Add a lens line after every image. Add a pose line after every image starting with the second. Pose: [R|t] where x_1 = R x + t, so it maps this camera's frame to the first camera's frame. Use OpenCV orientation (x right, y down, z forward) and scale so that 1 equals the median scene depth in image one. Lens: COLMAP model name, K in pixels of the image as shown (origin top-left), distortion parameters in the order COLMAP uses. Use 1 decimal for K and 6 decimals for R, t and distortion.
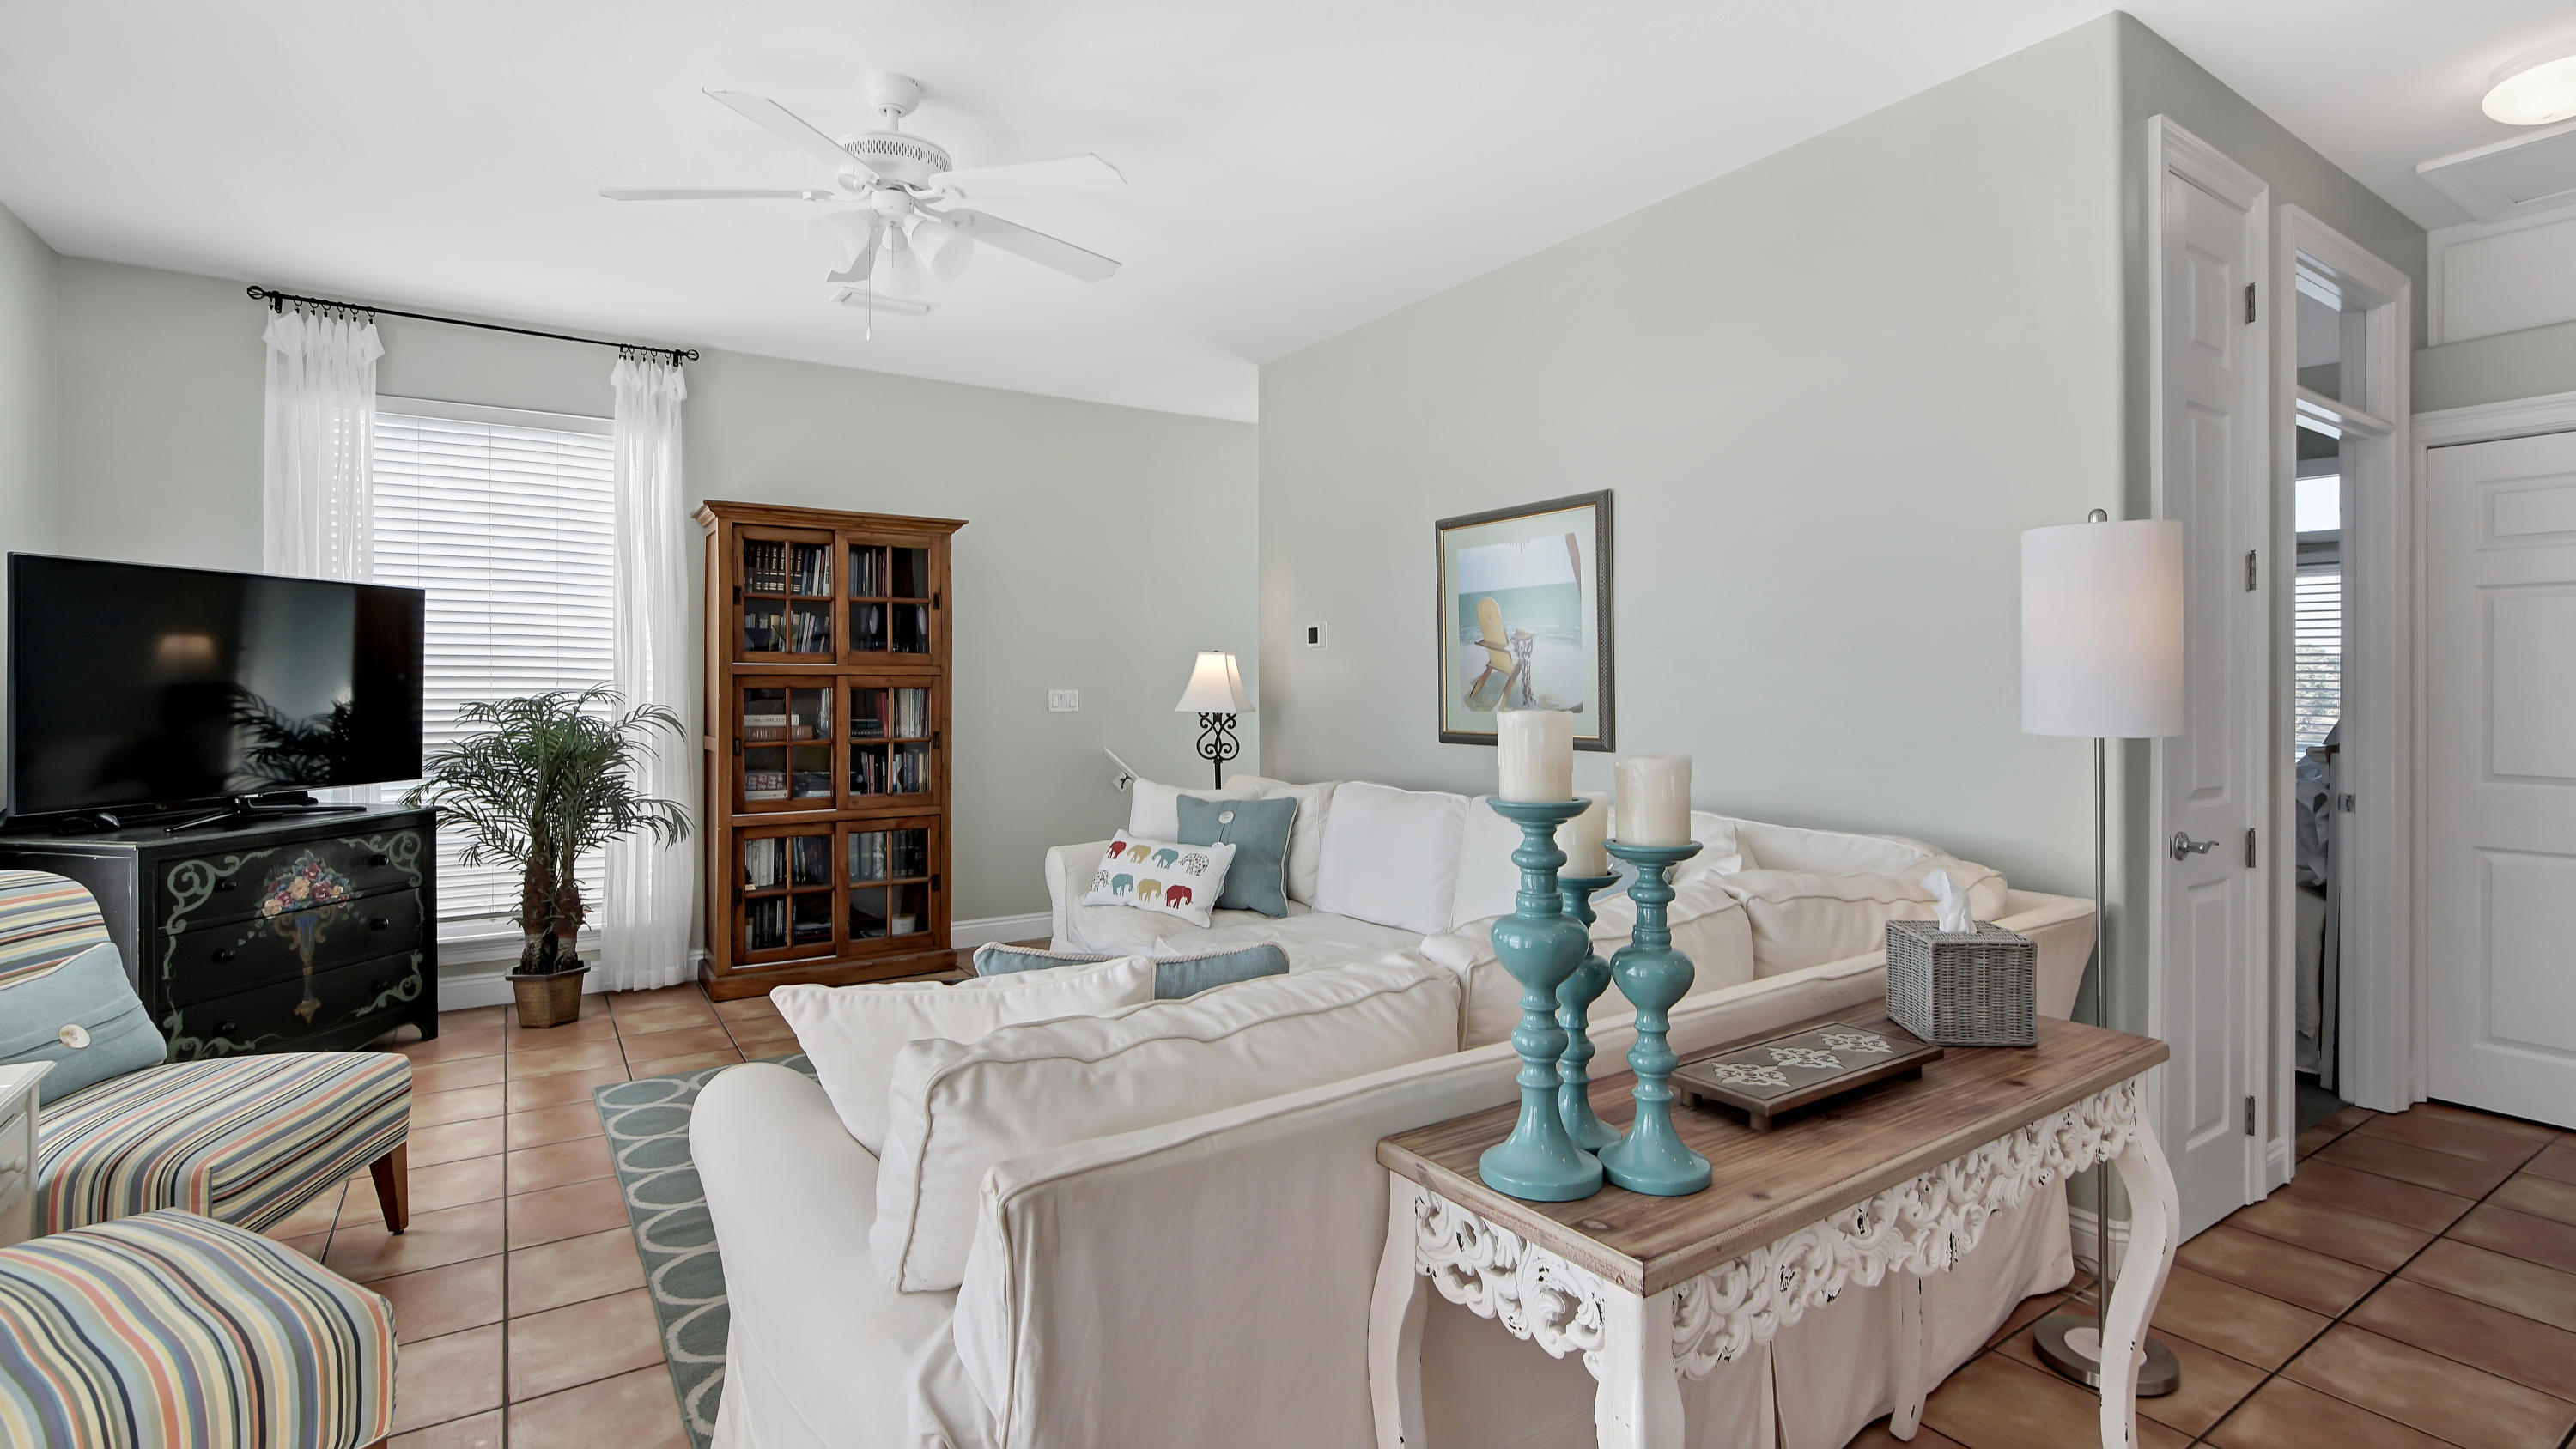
lens RADIAL K [[1181.2, 0, 1286.4], [0, 1181.2, 700.7], [0, 0, 1]] dist [-0.011478, 0.003442]
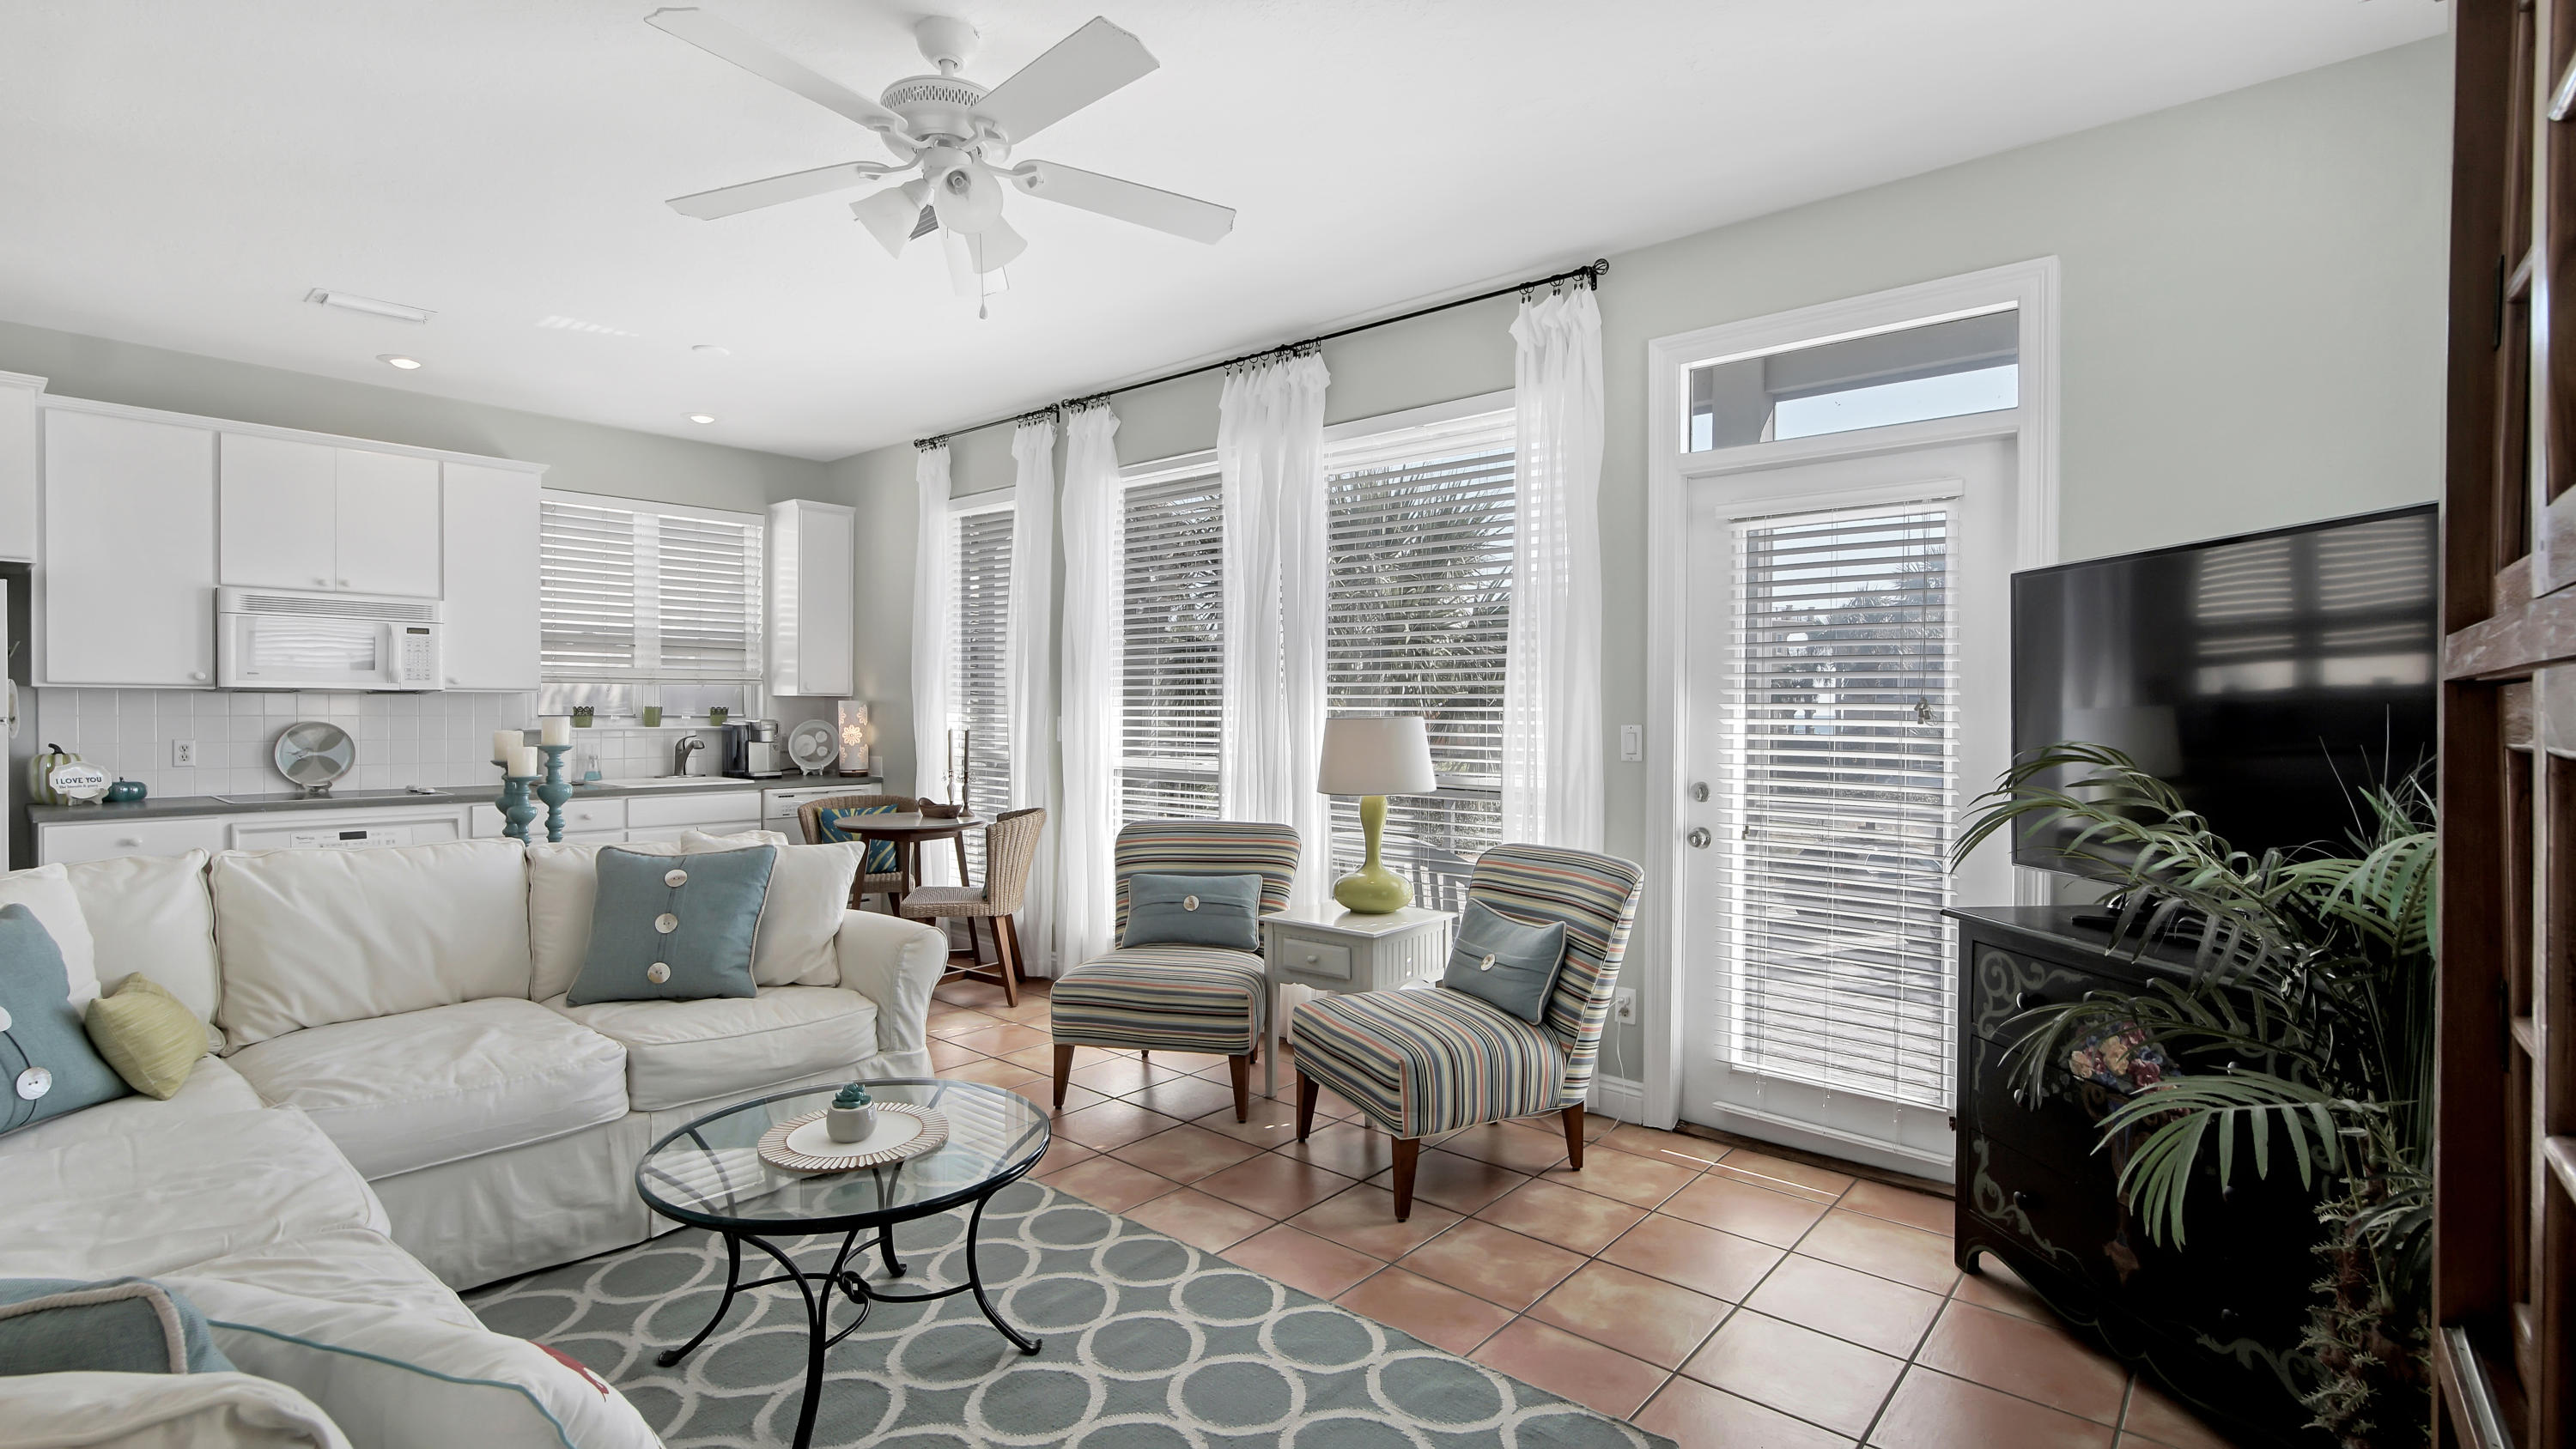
lens RADIAL K [[1181.2, 0, 1263.7], [0, 1181.2, 709.0], [0, 0, 1]] dist [-0.011478, 0.003442]
pose [[-0.969393, -0.007247, -0.245409, -0.256425], [-0.010885, 0.999850, 0.013469, -0.023822], [0.245274, 0.015728, -0.969326, 1.475307]]
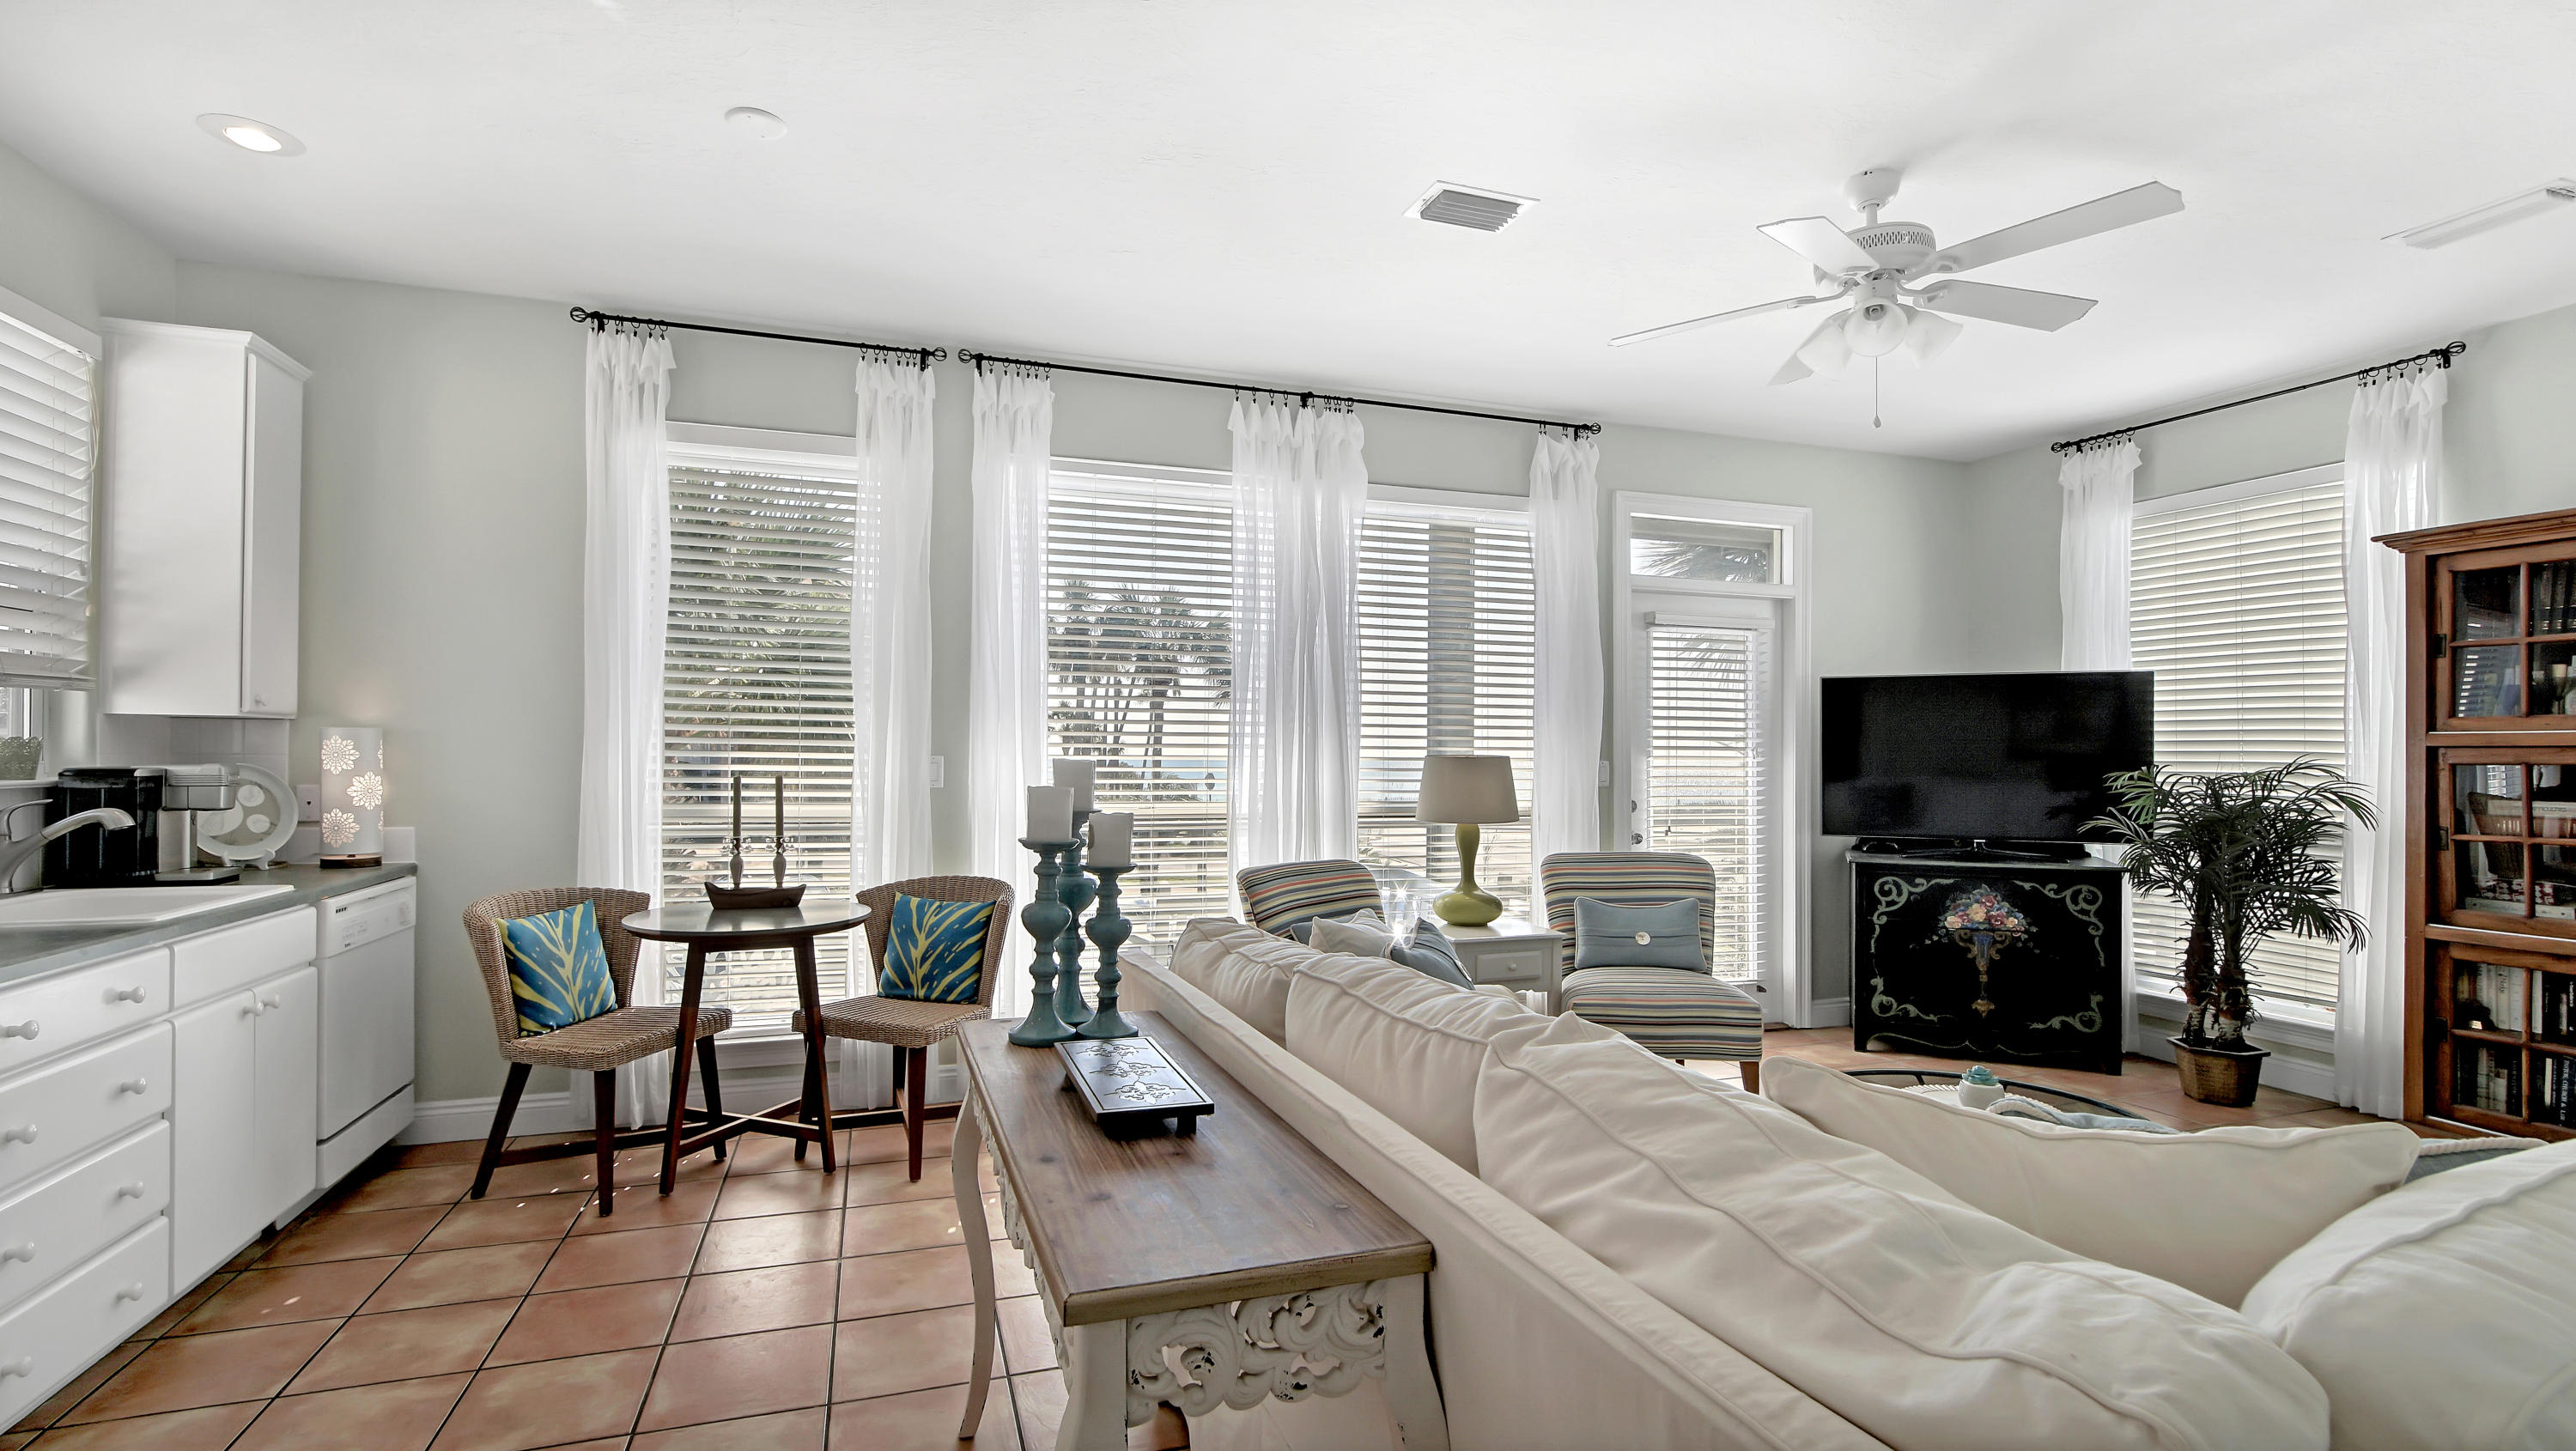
lens RADIAL K [[1181.3, 0, 1259.5], [0, 1181.3, 762.6], [0, 0, 1]] dist [-0.011478, 0.003442]
pose [[-0.278862, 0.002007, -0.960329, 0.640155], [-0.020928, 0.999748, 0.008166, -0.001784], [0.960103, 0.022375, -0.278750, 0.589914]]
